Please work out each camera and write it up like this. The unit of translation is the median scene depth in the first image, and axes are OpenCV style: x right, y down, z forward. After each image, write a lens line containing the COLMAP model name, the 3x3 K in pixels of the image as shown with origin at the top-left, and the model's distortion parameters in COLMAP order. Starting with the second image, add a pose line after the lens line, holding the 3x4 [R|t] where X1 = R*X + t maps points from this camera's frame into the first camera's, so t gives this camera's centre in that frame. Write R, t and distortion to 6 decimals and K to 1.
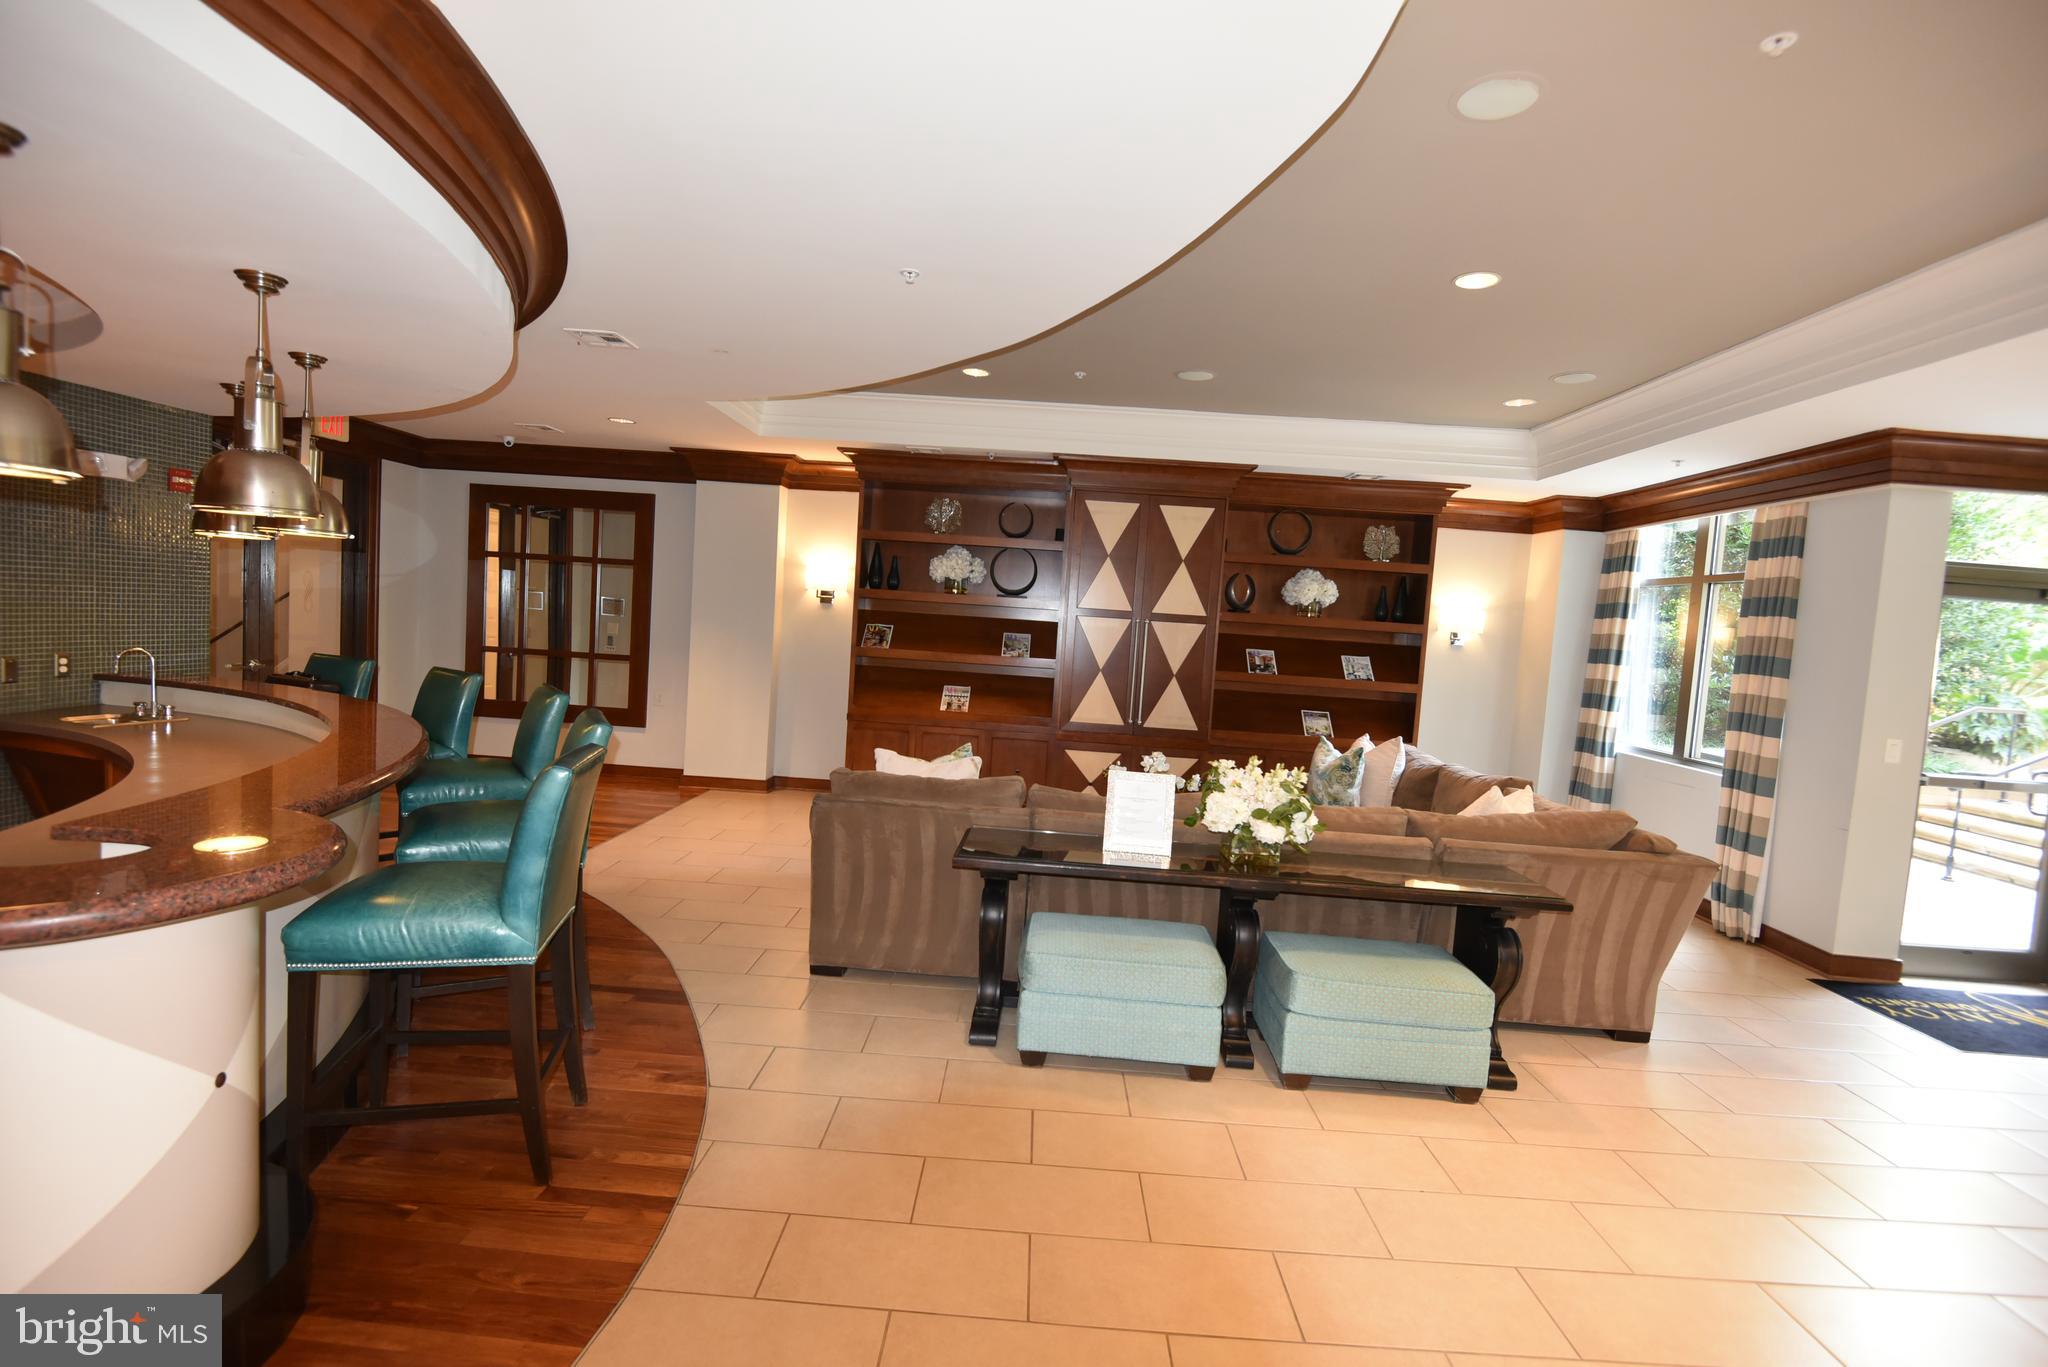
lens RADIAL K [[948.3, 0, 1020.7], [0, 948.3, 686.7], [0, 0, 1]] dist [-0.018609, -0.001456]
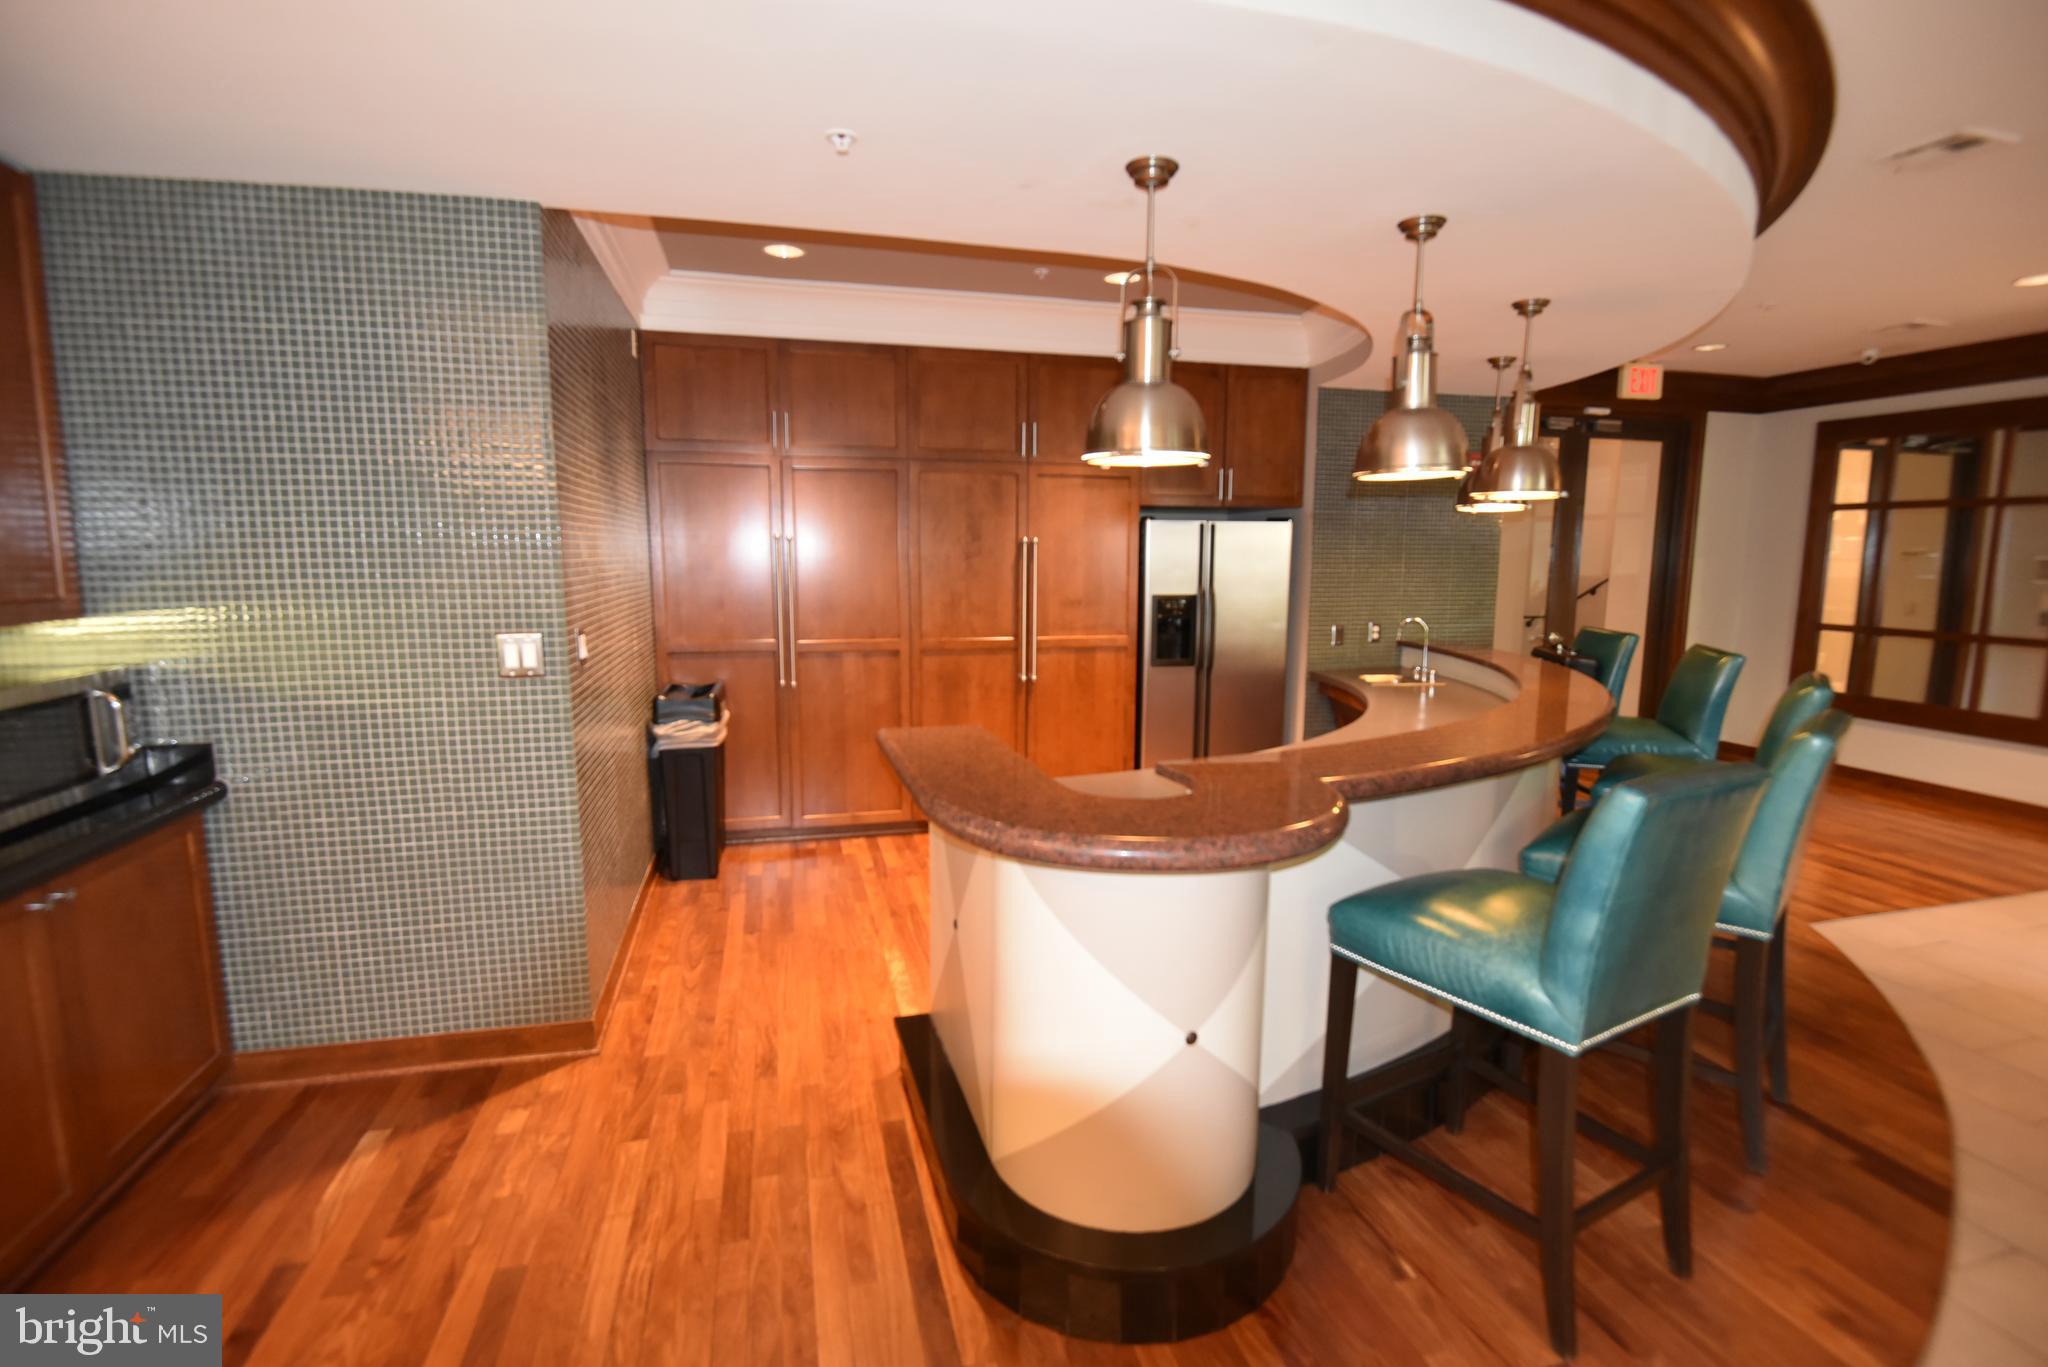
lens RADIAL K [[948.3, 0, 1025.5], [0, 948.3, 686.0], [0, 0, 1]] dist [-0.018609, -0.001456]
pose [[0.280321, 0.070599, -0.957307, 0.017120], [-0.050811, 0.996985, 0.058647, -0.002931], [0.958561, 0.032202, 0.283063, 0.252005]]
